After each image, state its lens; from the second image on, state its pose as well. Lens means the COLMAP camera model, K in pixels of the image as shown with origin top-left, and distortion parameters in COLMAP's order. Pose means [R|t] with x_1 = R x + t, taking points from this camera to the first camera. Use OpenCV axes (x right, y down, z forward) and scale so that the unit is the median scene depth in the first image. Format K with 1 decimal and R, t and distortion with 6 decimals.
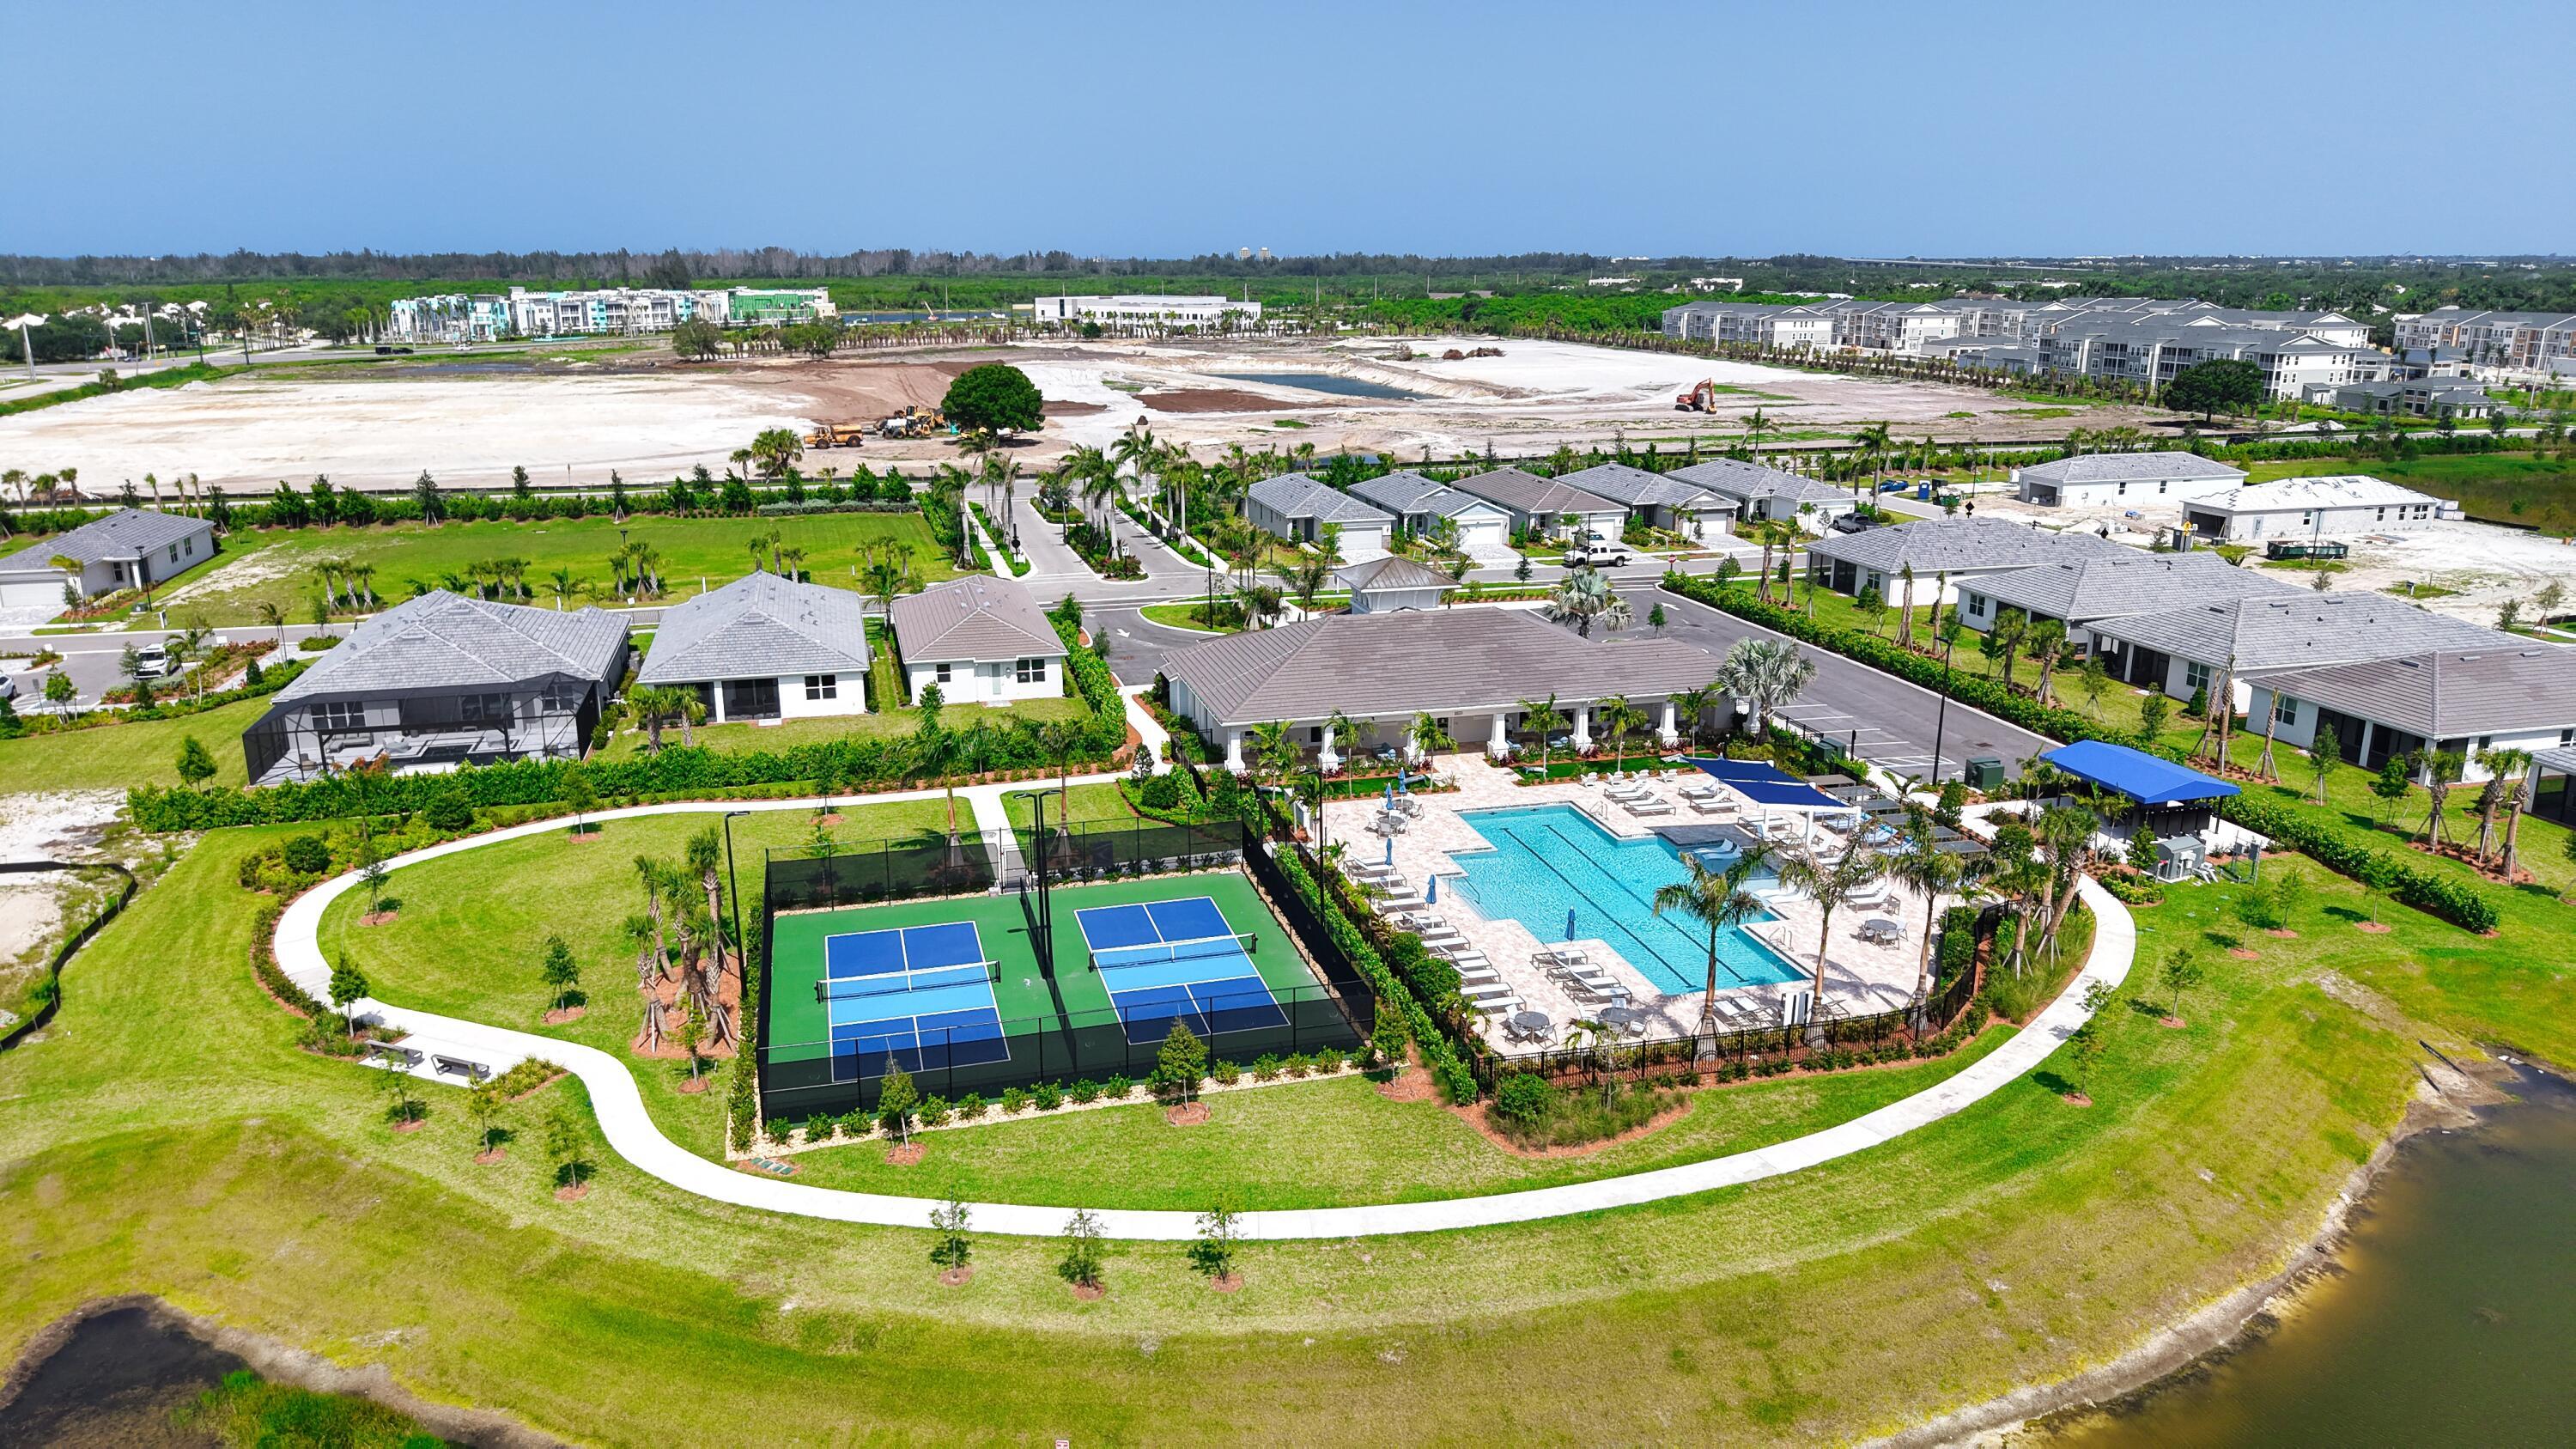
lens RADIAL K [[1714.1, 0, 1288.0], [0, 1714.1, 724.5], [0, 0, 1]] dist [0.014042, -0.003424]
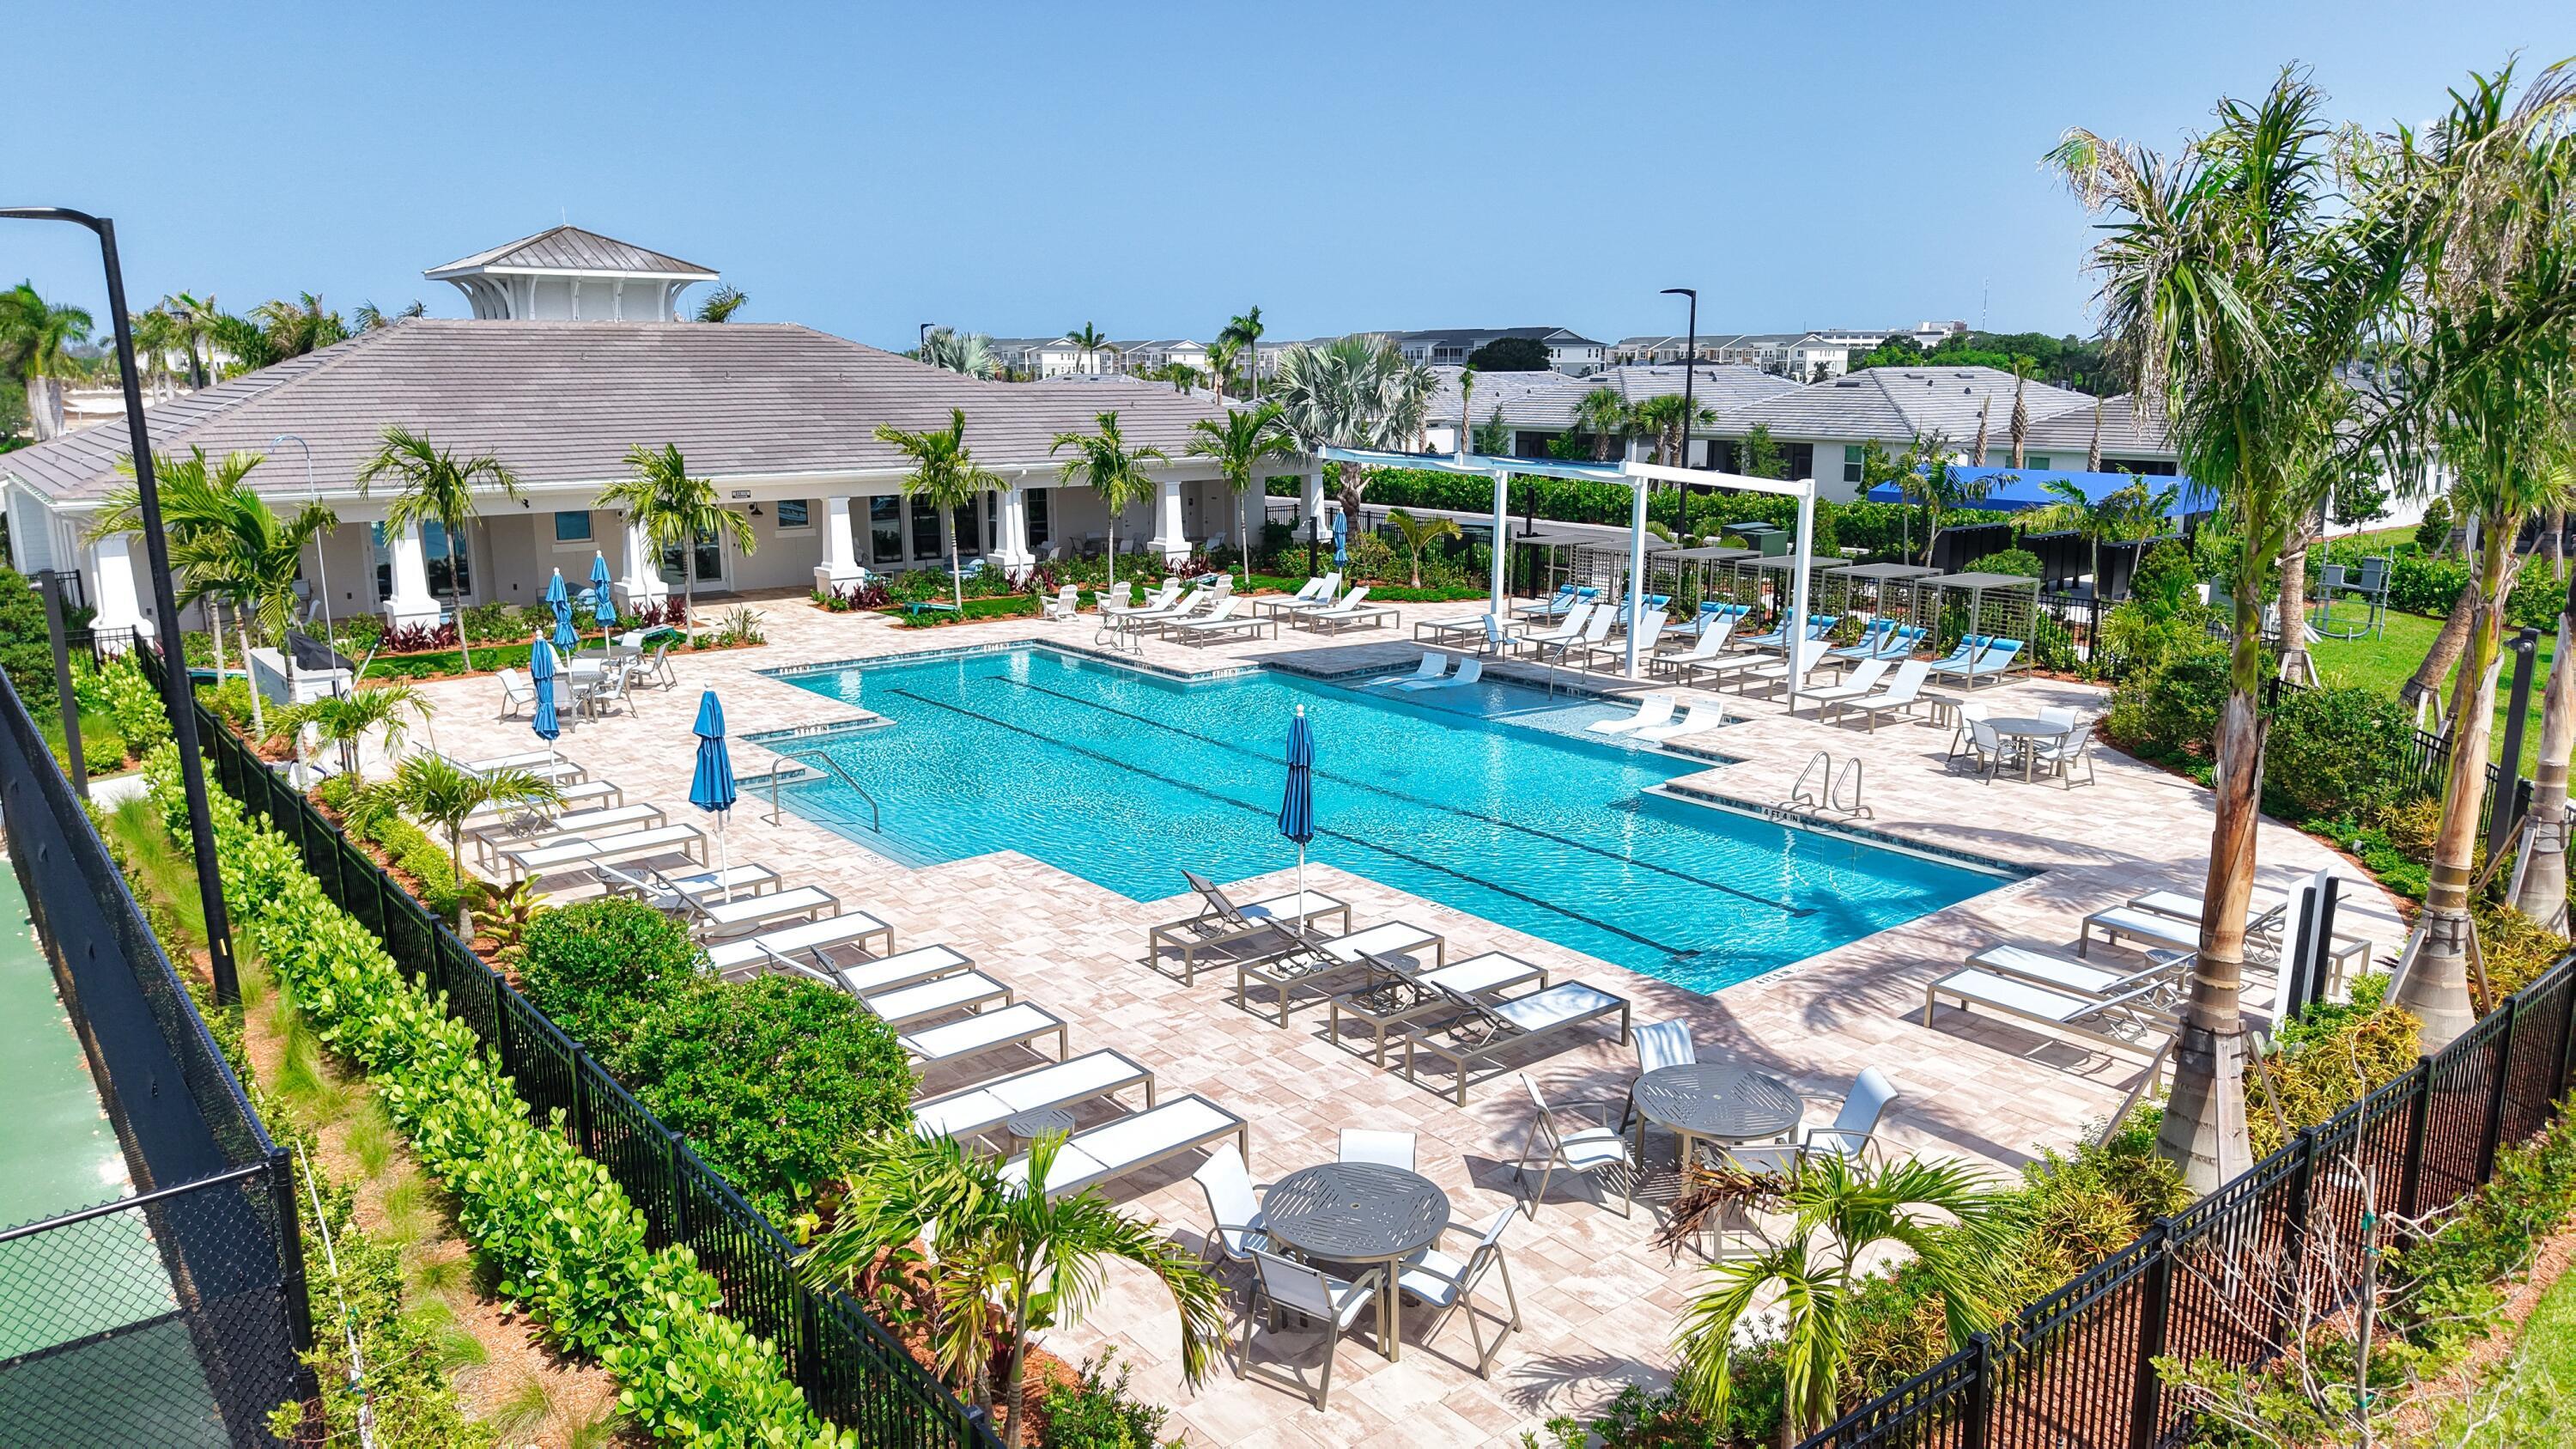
lens RADIAL K [[1728.4, 0, 1288.0], [0, 1728.4, 724.5], [0, 0, 1]] dist [0.002257, -0.000194]
pose [[0.911604, -0.087657, 0.401615, 0.048296], [0.113031, 0.992791, -0.039874, 0.090624], [-0.395224, 0.081745, 0.914940, 0.591913]]
